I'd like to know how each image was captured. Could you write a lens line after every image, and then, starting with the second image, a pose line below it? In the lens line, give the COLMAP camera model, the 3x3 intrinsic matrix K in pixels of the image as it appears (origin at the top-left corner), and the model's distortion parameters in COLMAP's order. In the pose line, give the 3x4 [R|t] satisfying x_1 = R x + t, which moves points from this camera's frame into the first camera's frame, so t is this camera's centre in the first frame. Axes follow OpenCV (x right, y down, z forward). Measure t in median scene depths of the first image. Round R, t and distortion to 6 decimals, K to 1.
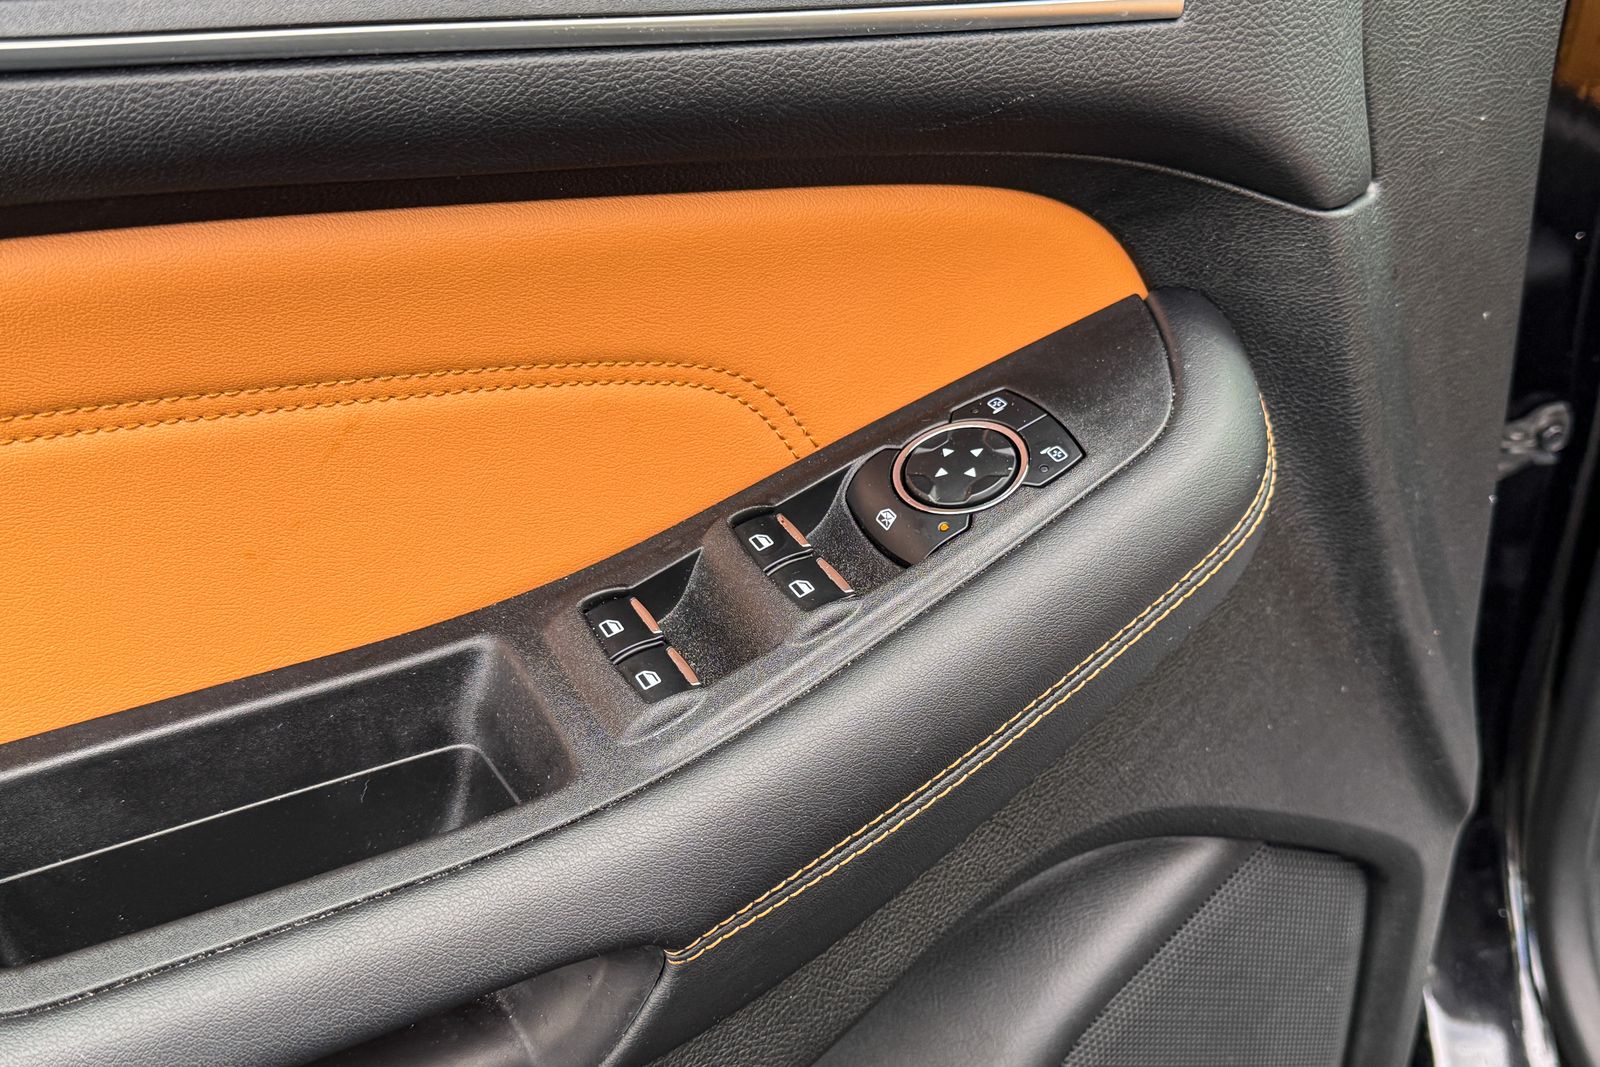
lens RADIAL K [[1663.9, 0, 796.0], [0, 1663.9, 532.5], [0, 0, 1]] dist [0.075269, 0.000000]
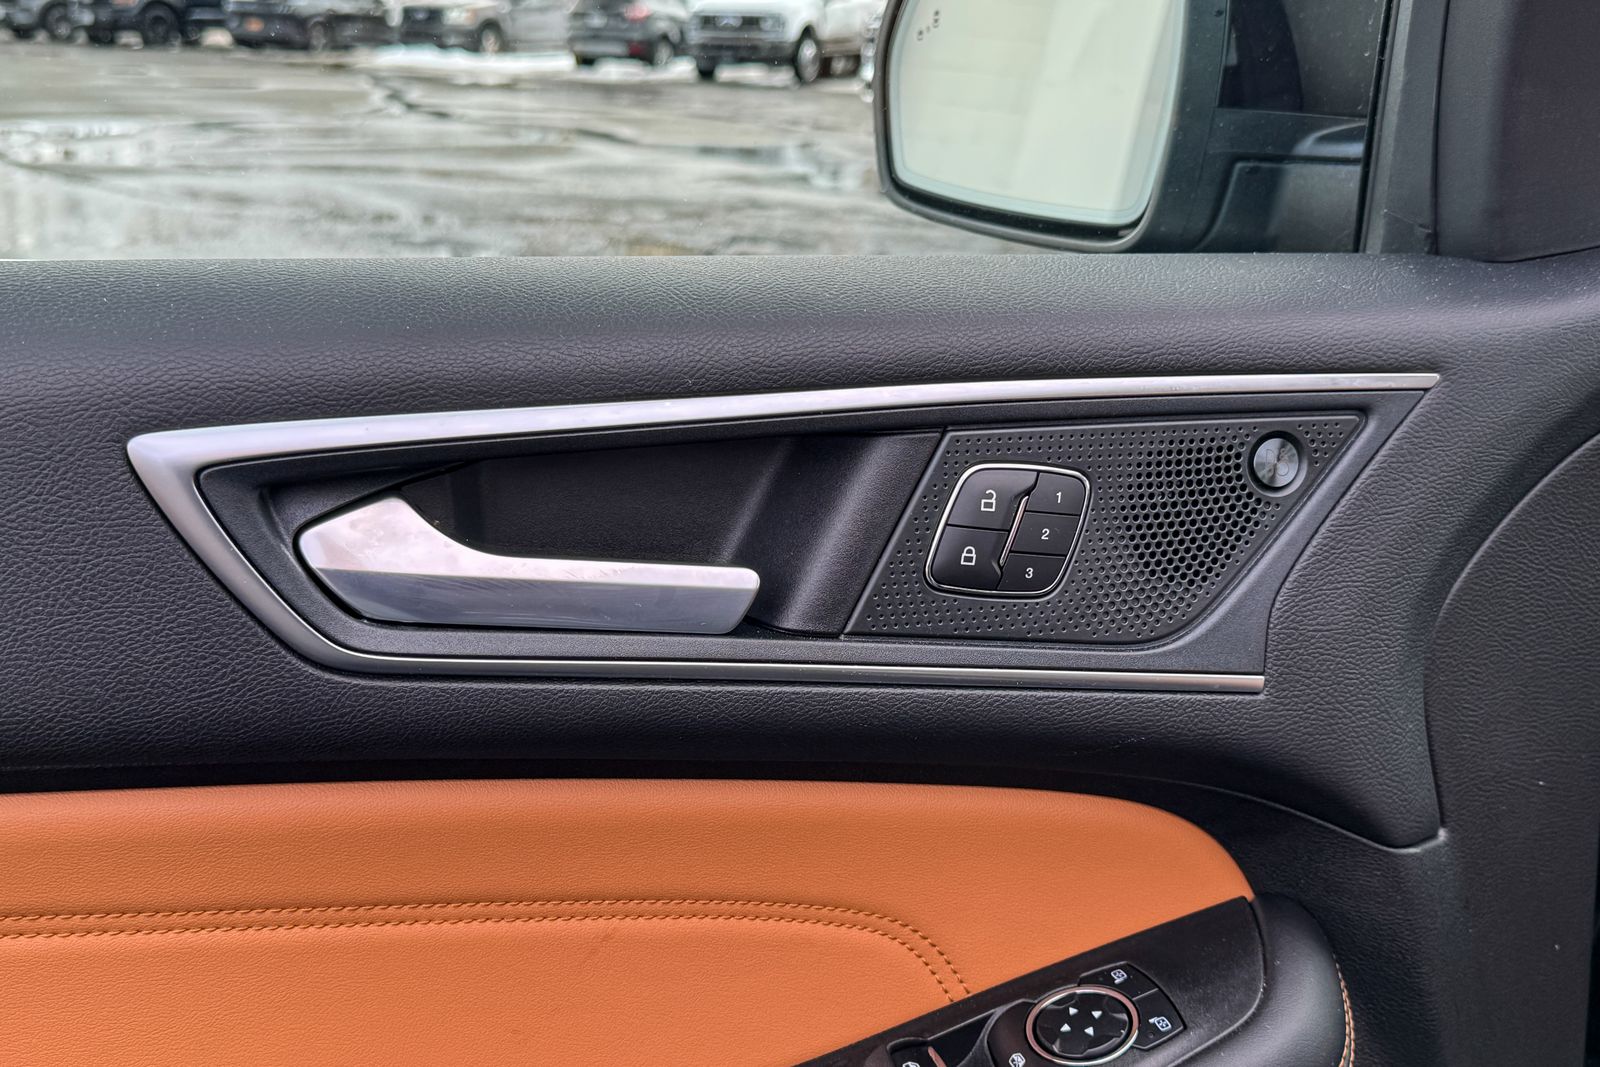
lens RADIAL K [[1663.9, 0, 787.9], [0, 1663.9, 543.2], [0, 0, 1]] dist [0.075269, 0.000000]
pose [[0.985630, 0.074525, -0.151588, 0.046557], [-0.117045, 0.948369, -0.294783, 0.013240], [0.121793, 0.308290, 0.943464, -0.289279]]
